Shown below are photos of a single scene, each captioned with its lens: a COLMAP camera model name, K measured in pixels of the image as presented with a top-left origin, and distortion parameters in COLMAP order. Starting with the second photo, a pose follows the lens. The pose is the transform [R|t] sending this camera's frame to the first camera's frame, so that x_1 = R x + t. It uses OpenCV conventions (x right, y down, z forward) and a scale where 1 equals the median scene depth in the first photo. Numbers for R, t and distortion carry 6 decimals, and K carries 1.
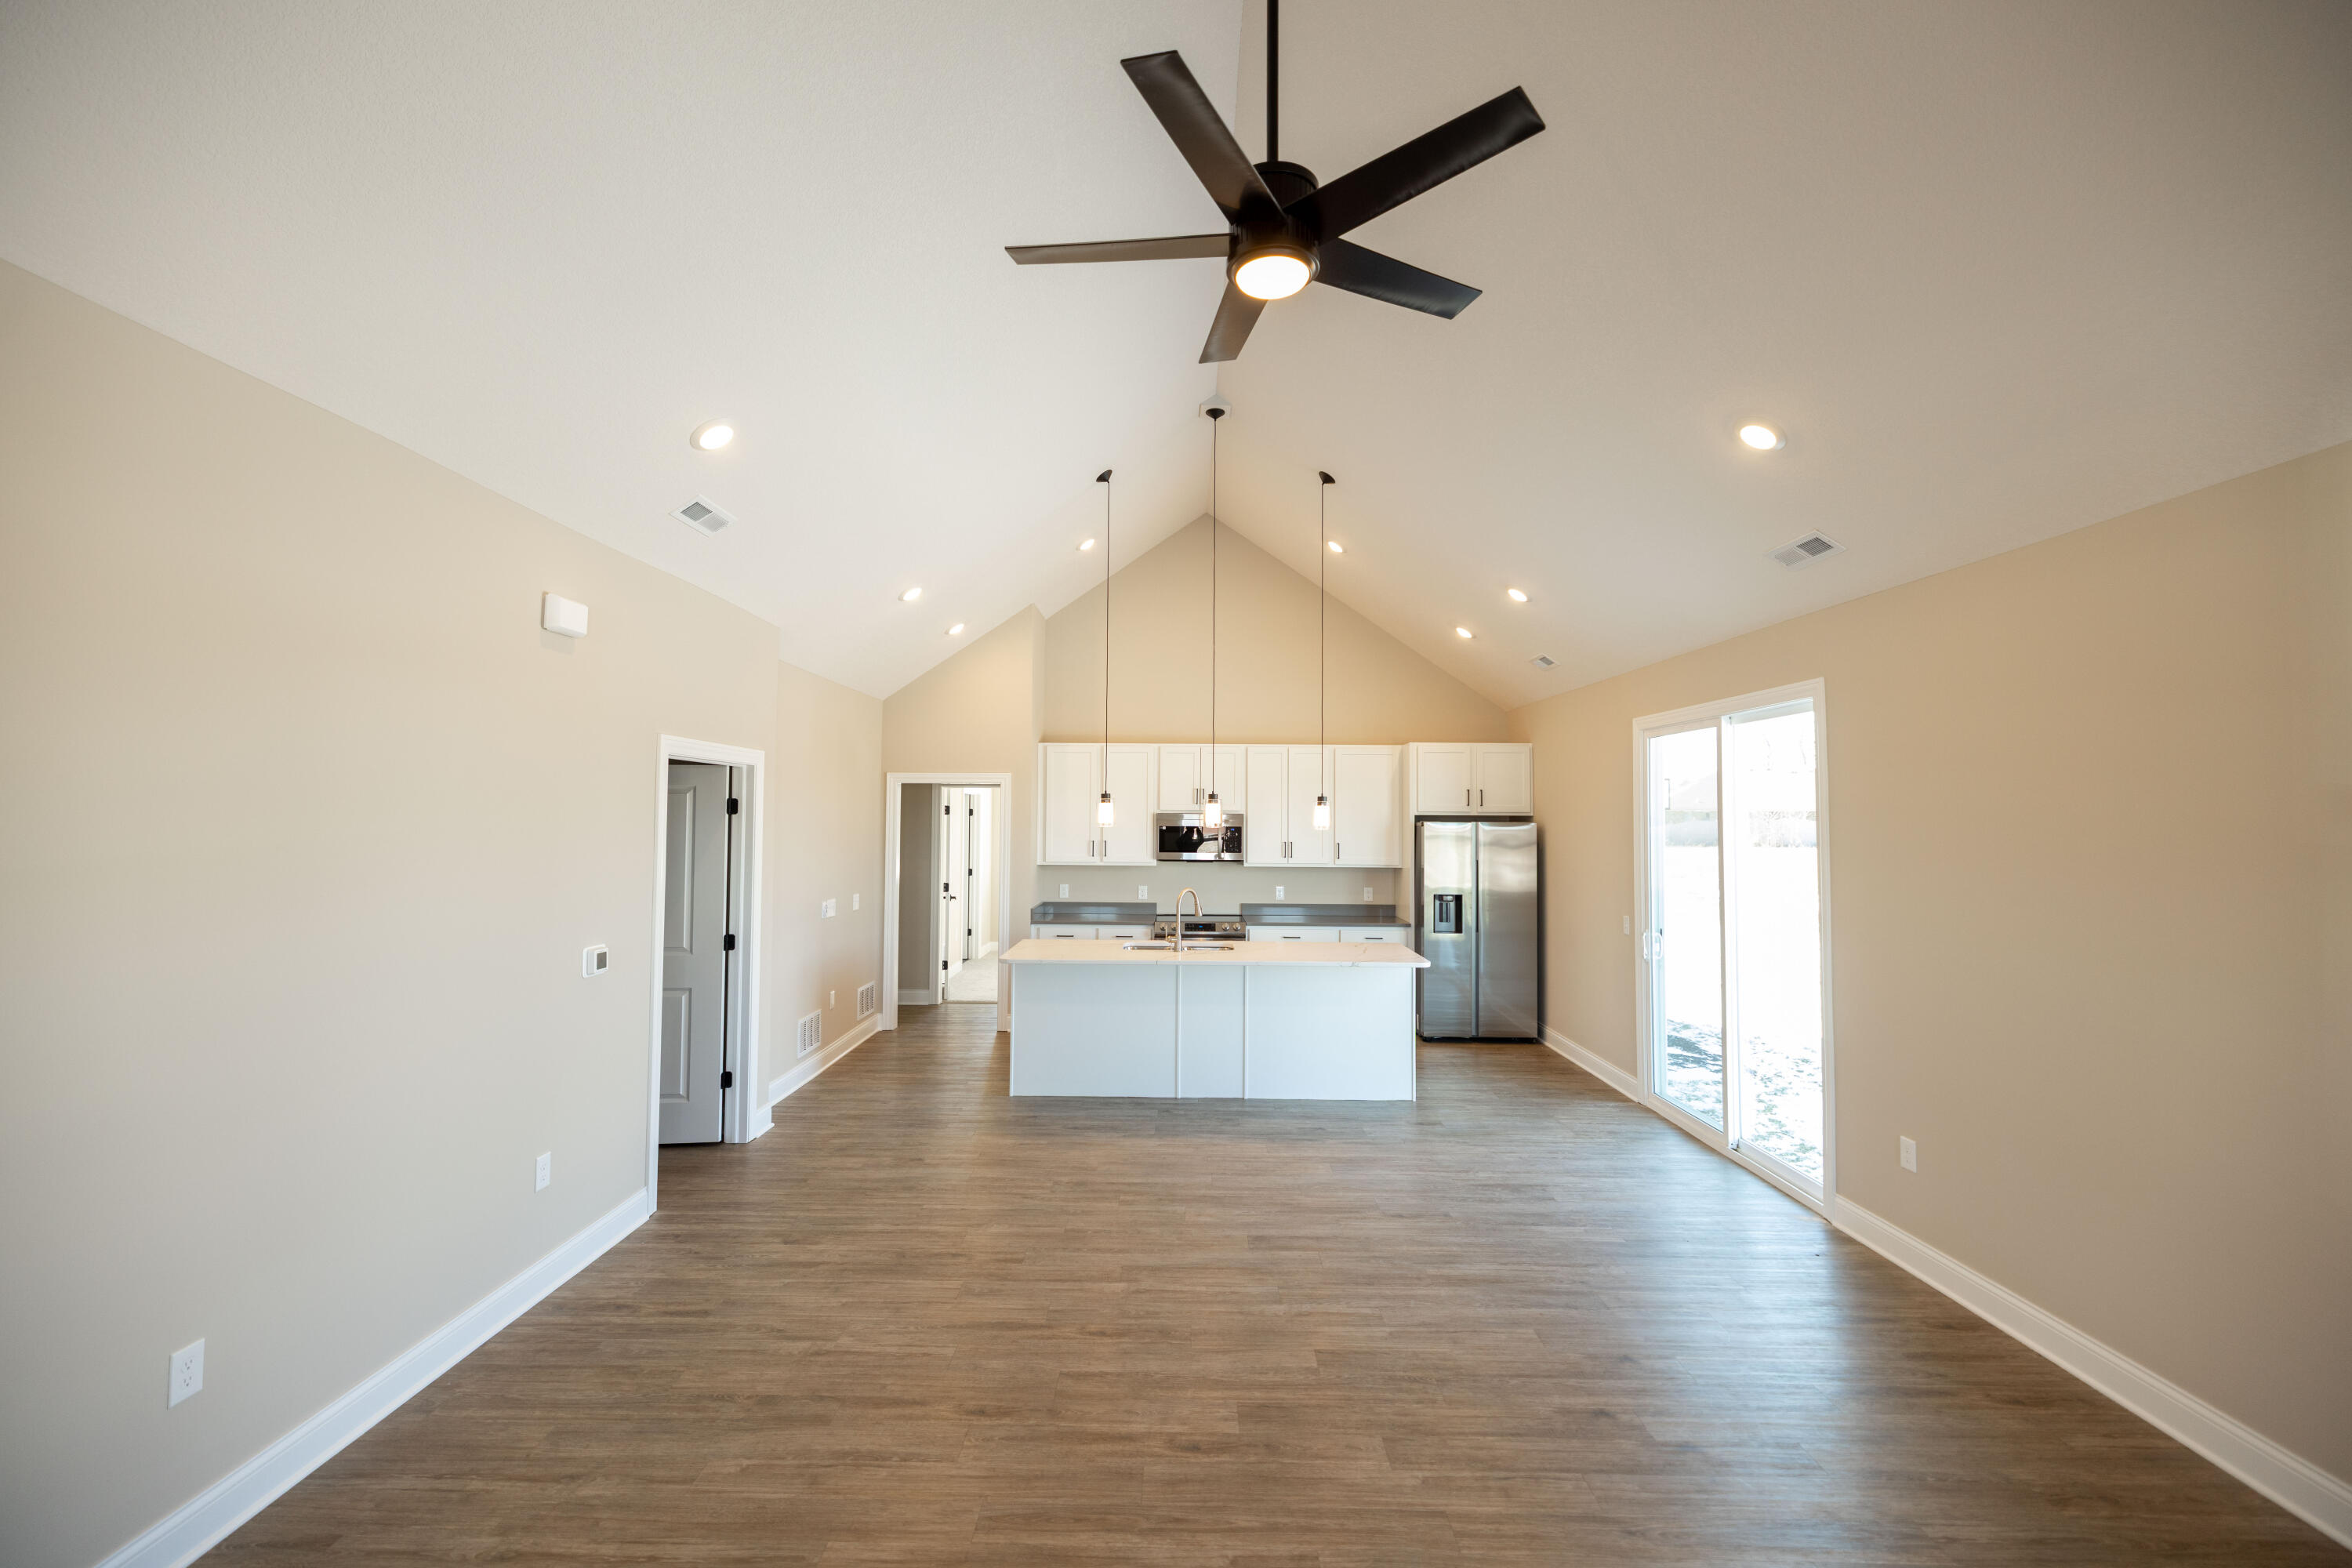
lens RADIAL K [[991.0, 0, 1175.2], [0, 991.0, 785.1], [0, 0, 1]] dist [-0.000202, -0.002303]
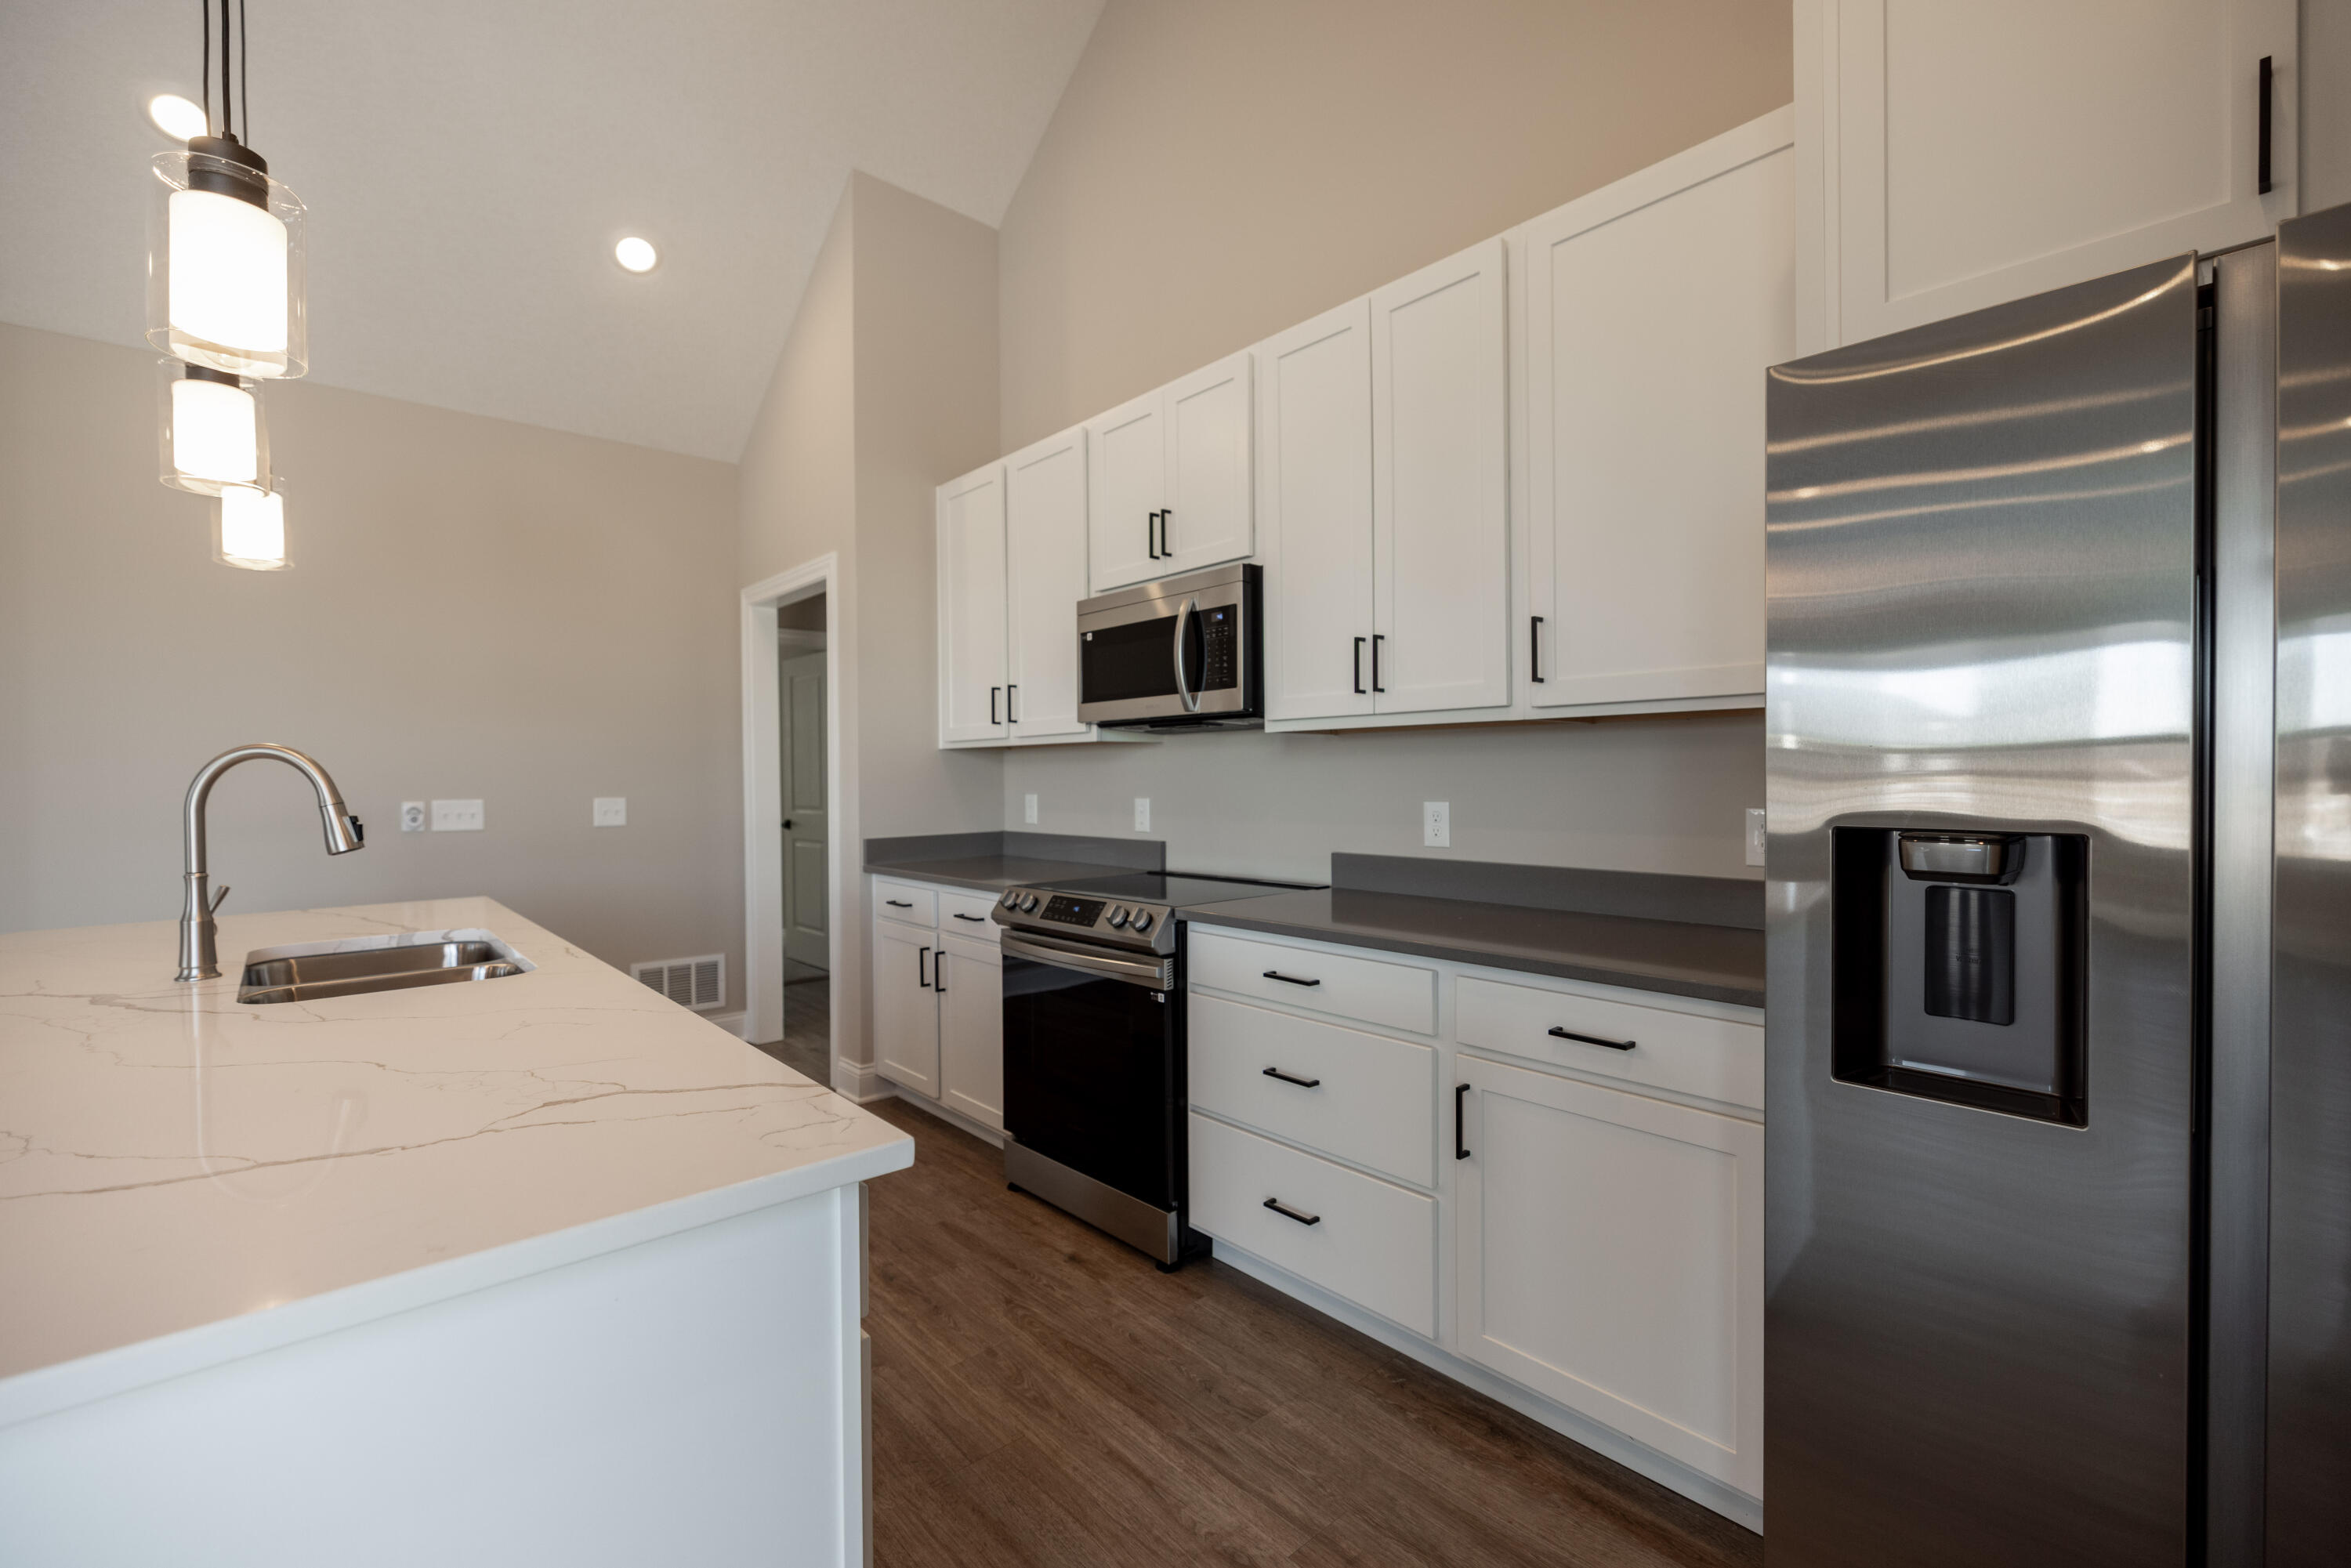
lens RADIAL K [[990.5, 0, 1161.5], [0, 990.5, 786.3], [0, 0, 1]] dist [-0.000202, -0.002303]
pose [[0.665657, -0.006472, -0.746229, 0.281035], [0.037260, 0.999003, 0.024572, 0.090300], [0.745327, -0.044161, 0.665235, 0.767901]]
